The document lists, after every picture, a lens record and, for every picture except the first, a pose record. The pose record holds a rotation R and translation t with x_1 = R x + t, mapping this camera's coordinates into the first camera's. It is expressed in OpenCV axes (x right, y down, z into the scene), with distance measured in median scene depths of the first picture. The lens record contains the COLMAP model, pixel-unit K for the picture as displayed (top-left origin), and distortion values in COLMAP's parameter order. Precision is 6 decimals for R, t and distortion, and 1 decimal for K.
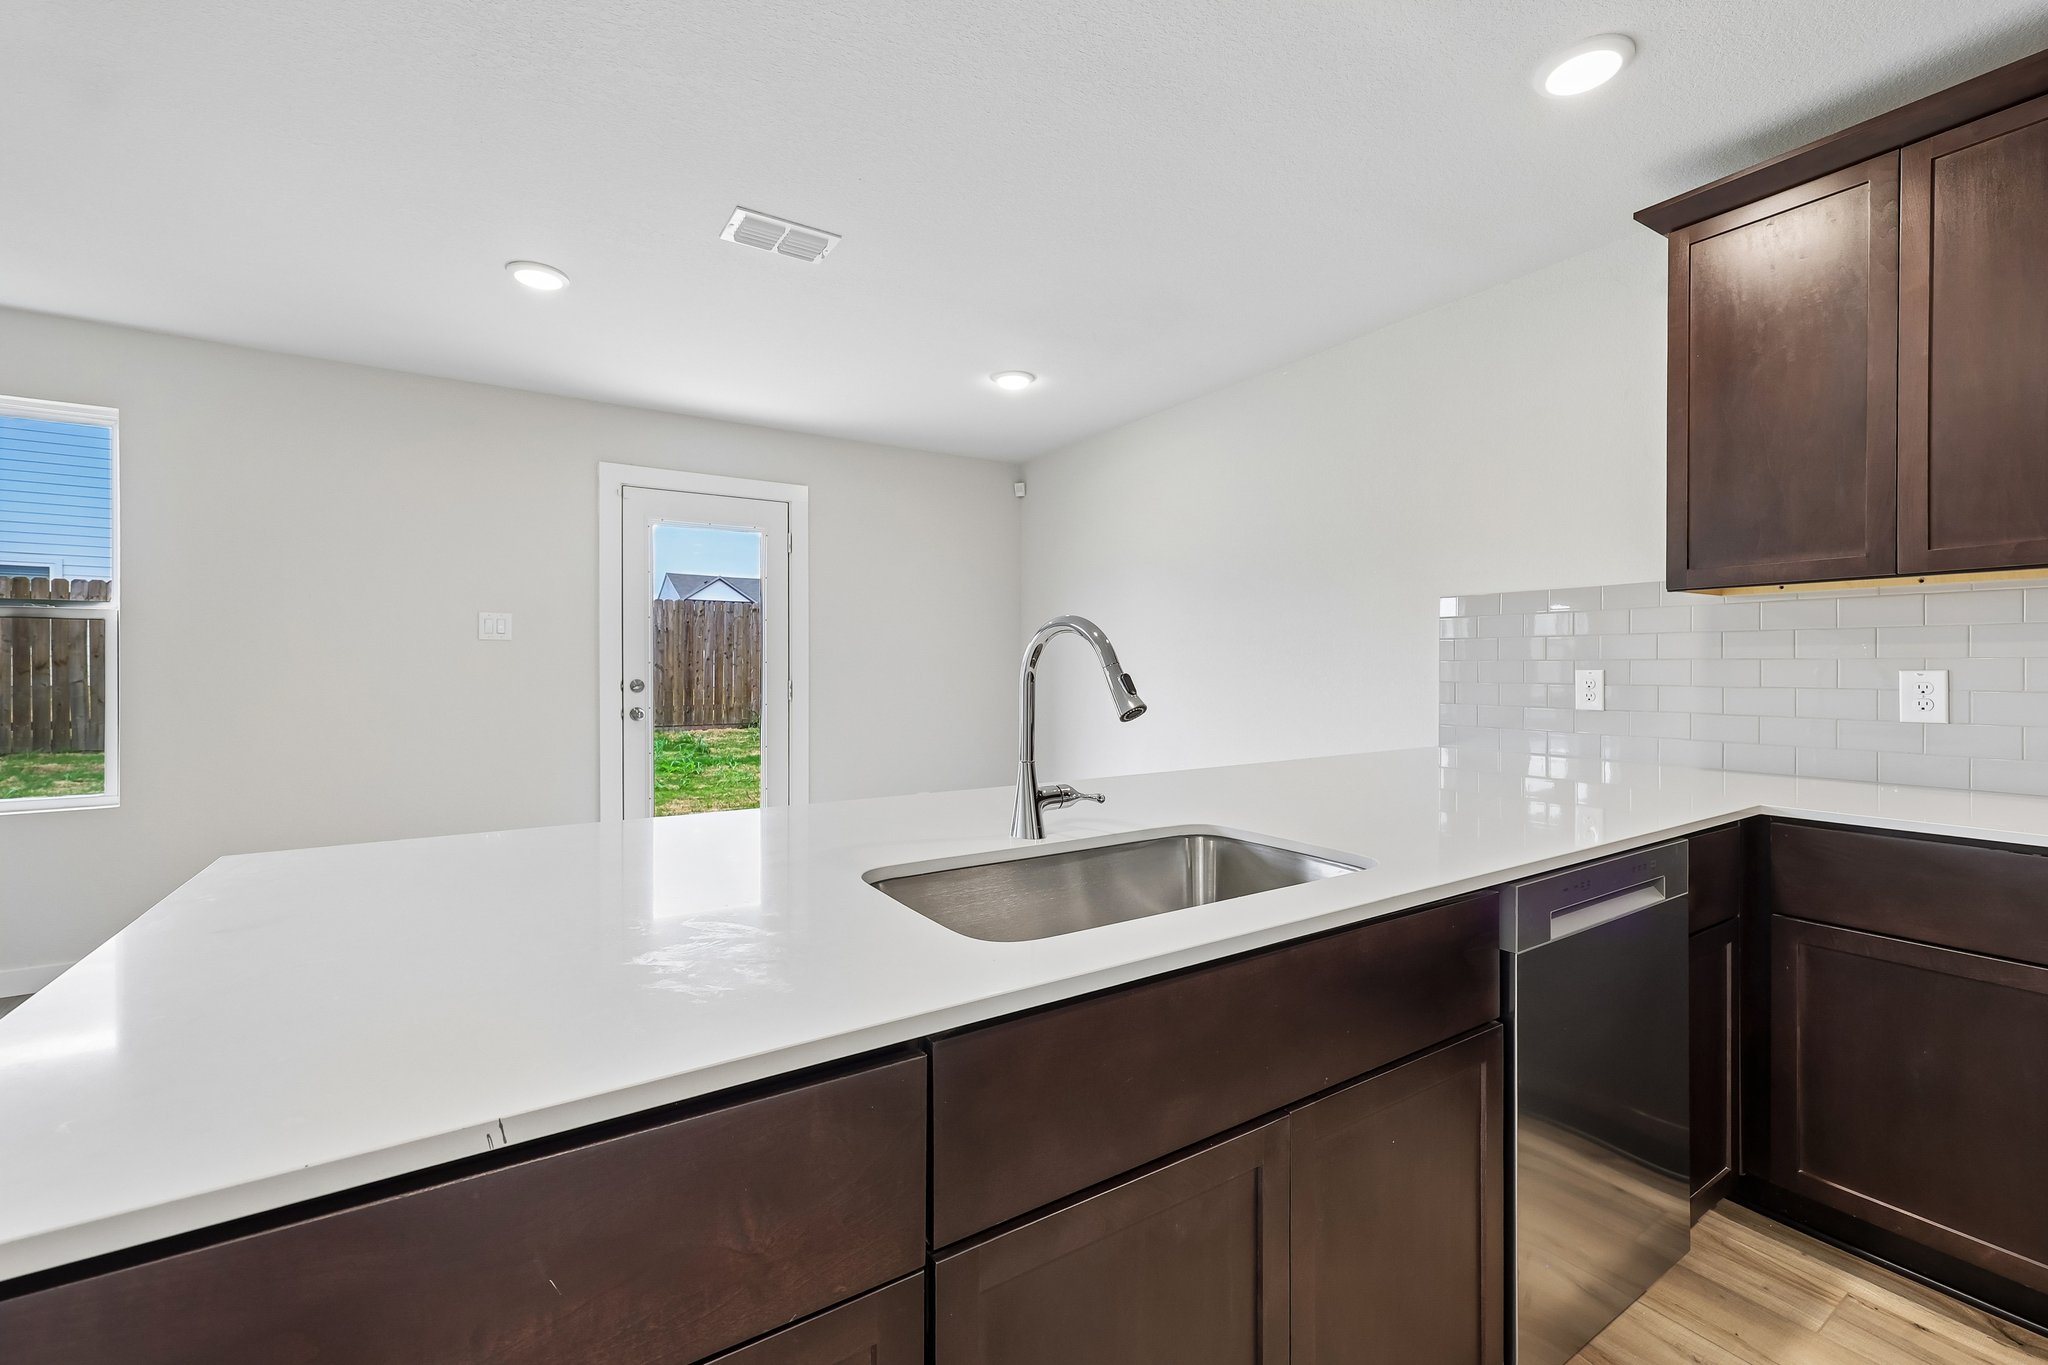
lens RADIAL K [[847.5, 0, 1024.4], [0, 847.5, 670.7], [0, 0, 1]] dist [0.003935, -0.000942]
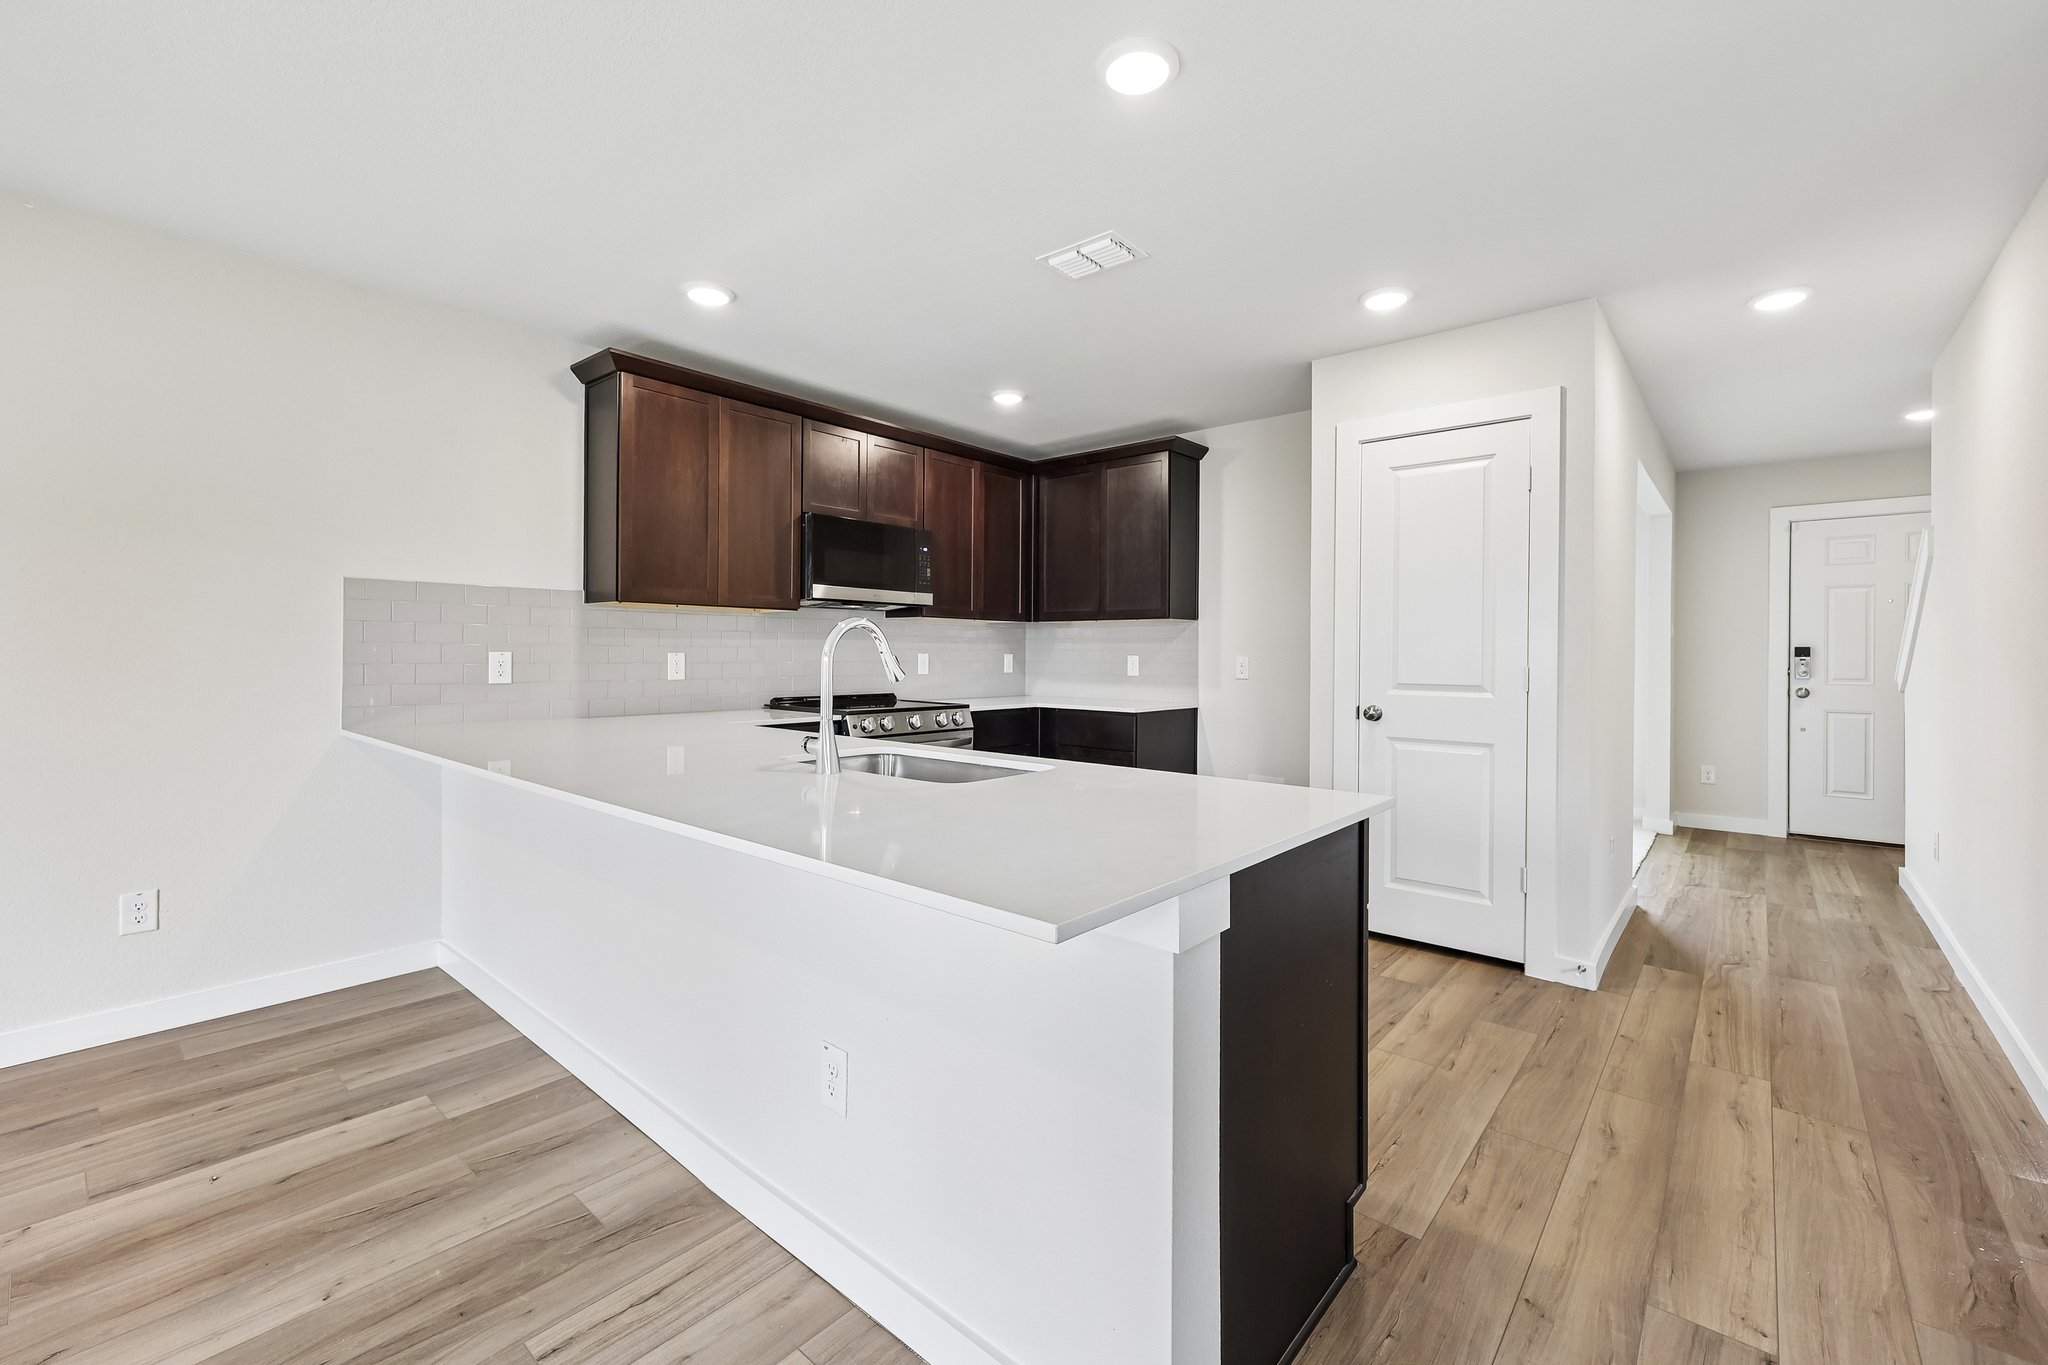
lens RADIAL K [[847.5, 0, 1025.6], [0, 847.5, 663.1], [0, 0, 1]] dist [0.003935, -0.000942]
pose [[-0.282271, -0.013920, 0.959234, -1.099540], [-0.002011, 0.999901, 0.013918, -0.005859], [-0.959333, 0.002000, -0.282271, 0.852567]]
